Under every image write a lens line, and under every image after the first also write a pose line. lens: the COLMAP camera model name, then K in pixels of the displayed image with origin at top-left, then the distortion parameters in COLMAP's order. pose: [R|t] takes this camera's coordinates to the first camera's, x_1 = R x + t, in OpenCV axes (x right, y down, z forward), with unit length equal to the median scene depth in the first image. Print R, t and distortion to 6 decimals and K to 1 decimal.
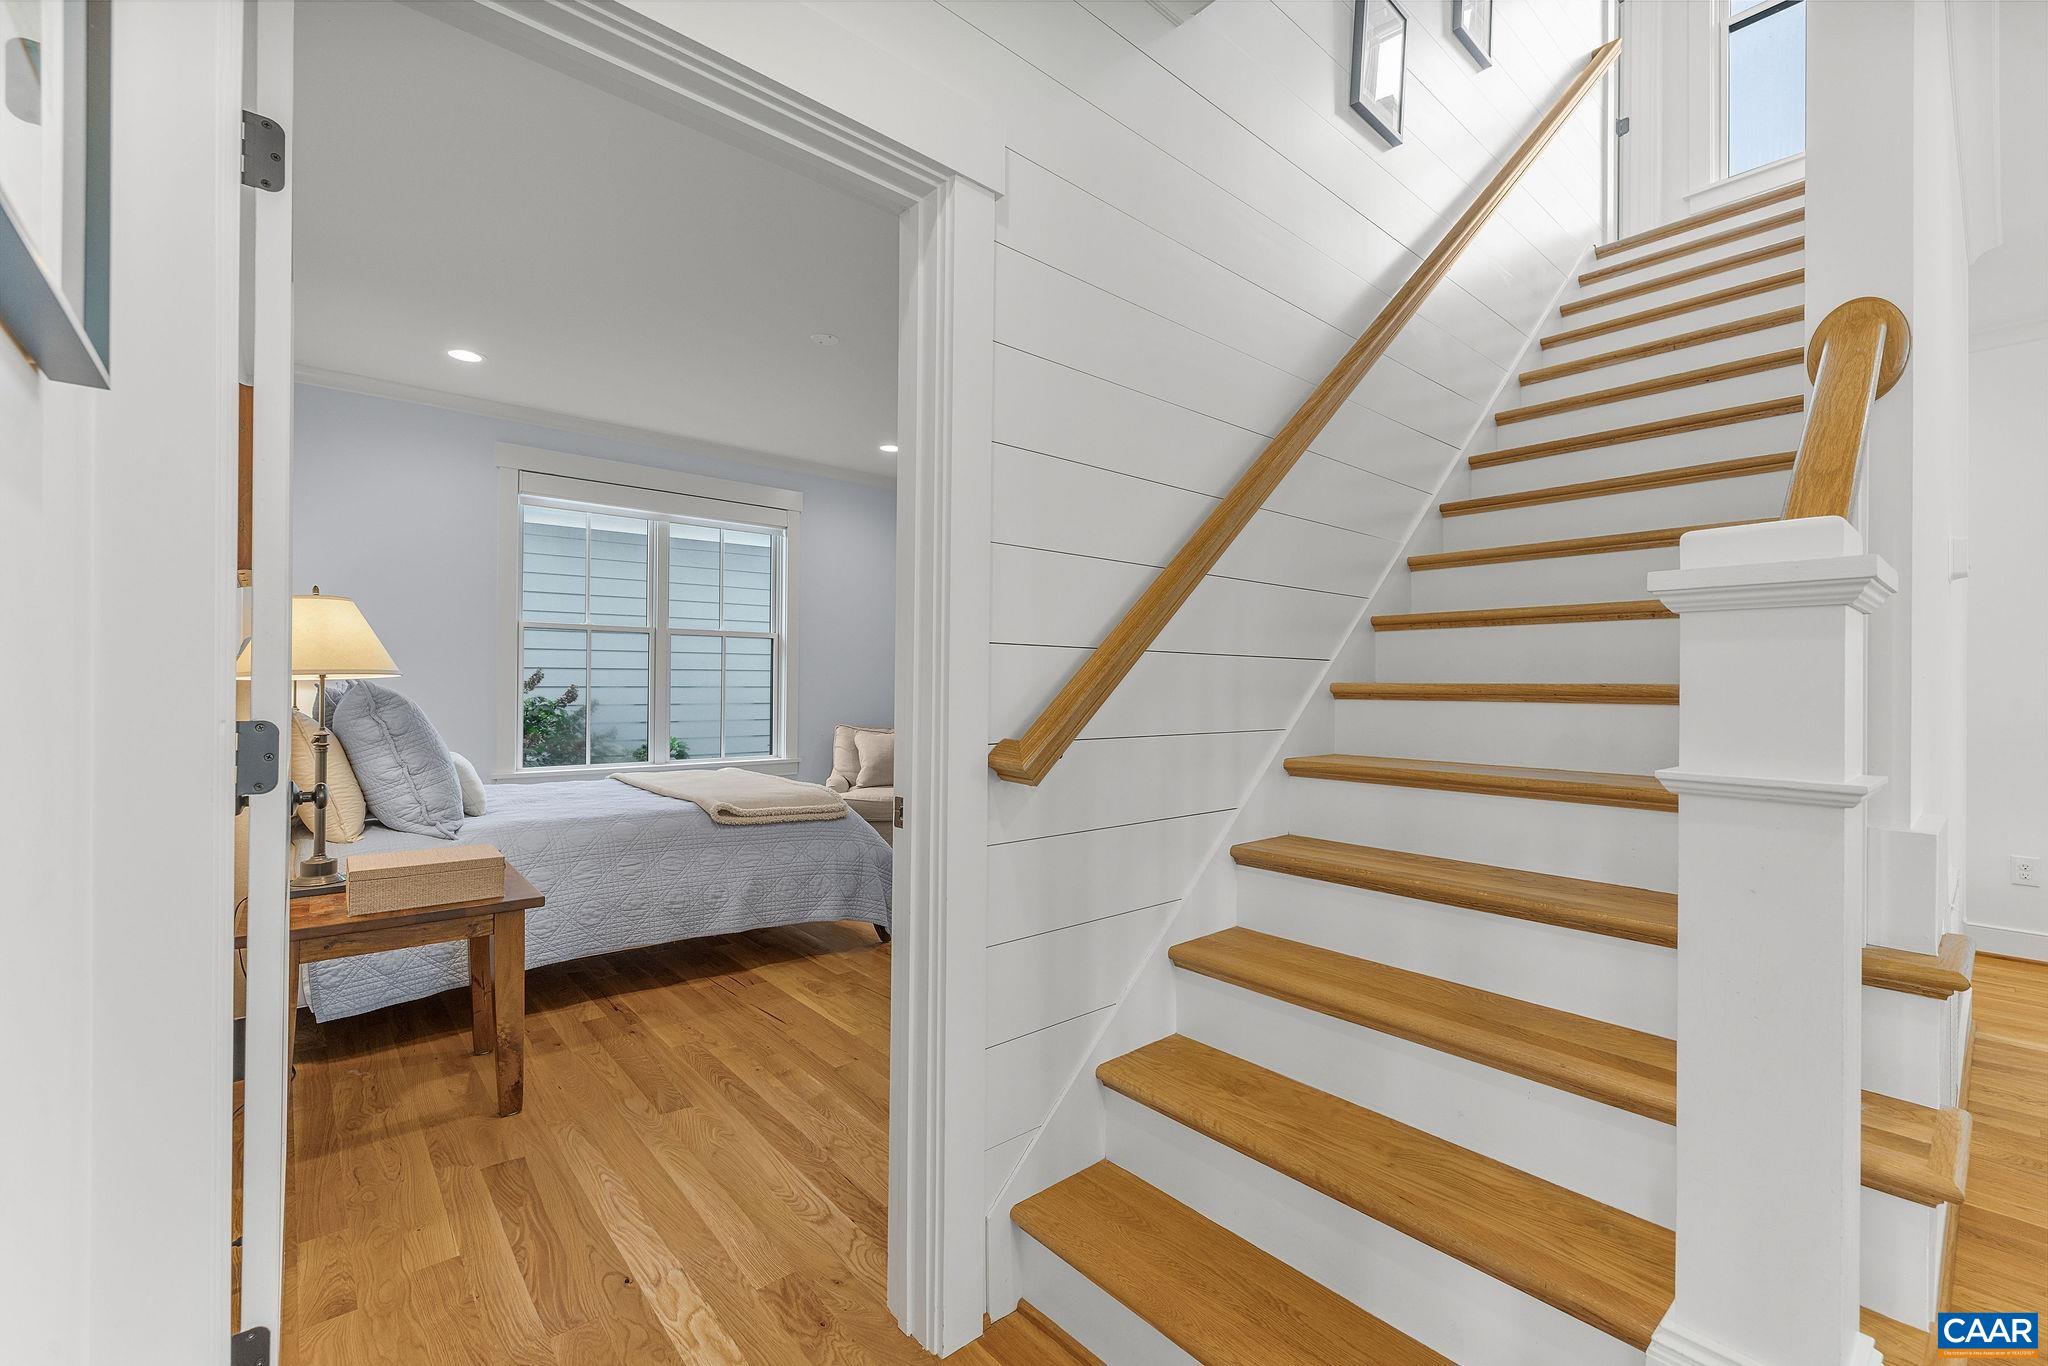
lens RADIAL K [[863.6, 0, 1028.6], [0, 863.6, 682.8], [0, 0, 1]] dist [0.000078, -0.000076]
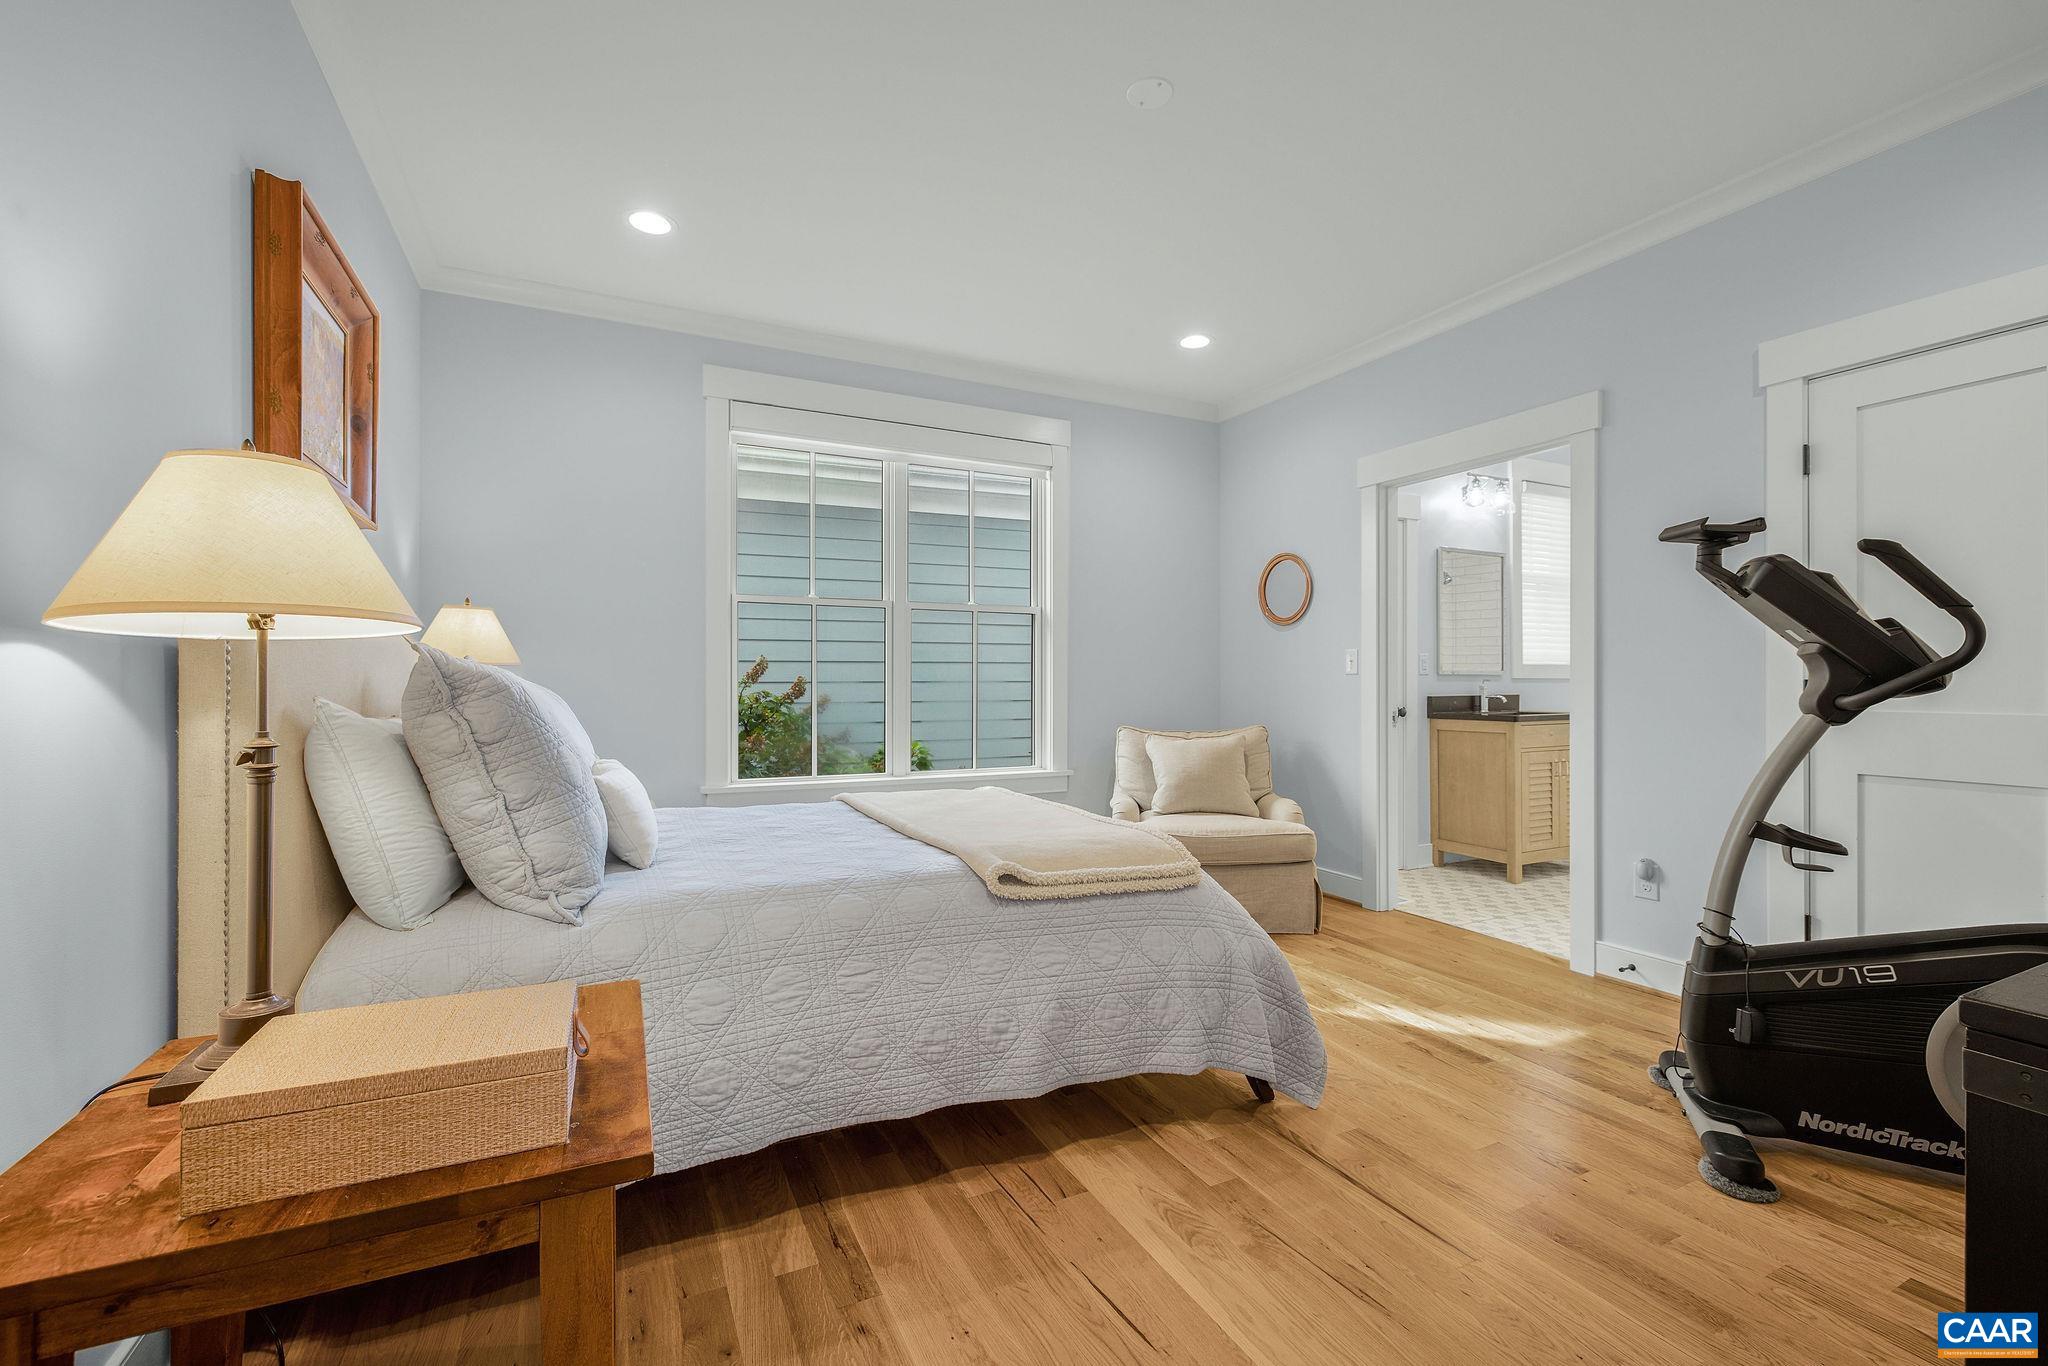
lens RADIAL K [[863.6, 0, 1017.7], [0, 863.6, 684.0], [0, 0, 1]] dist [0.000078, -0.000076]
pose [[0.965895, -0.008187, -0.258806, -0.182873], [0.008274, 0.999965, -0.000756, 0.018707], [0.258803, -0.001411, 0.965929, 0.414427]]
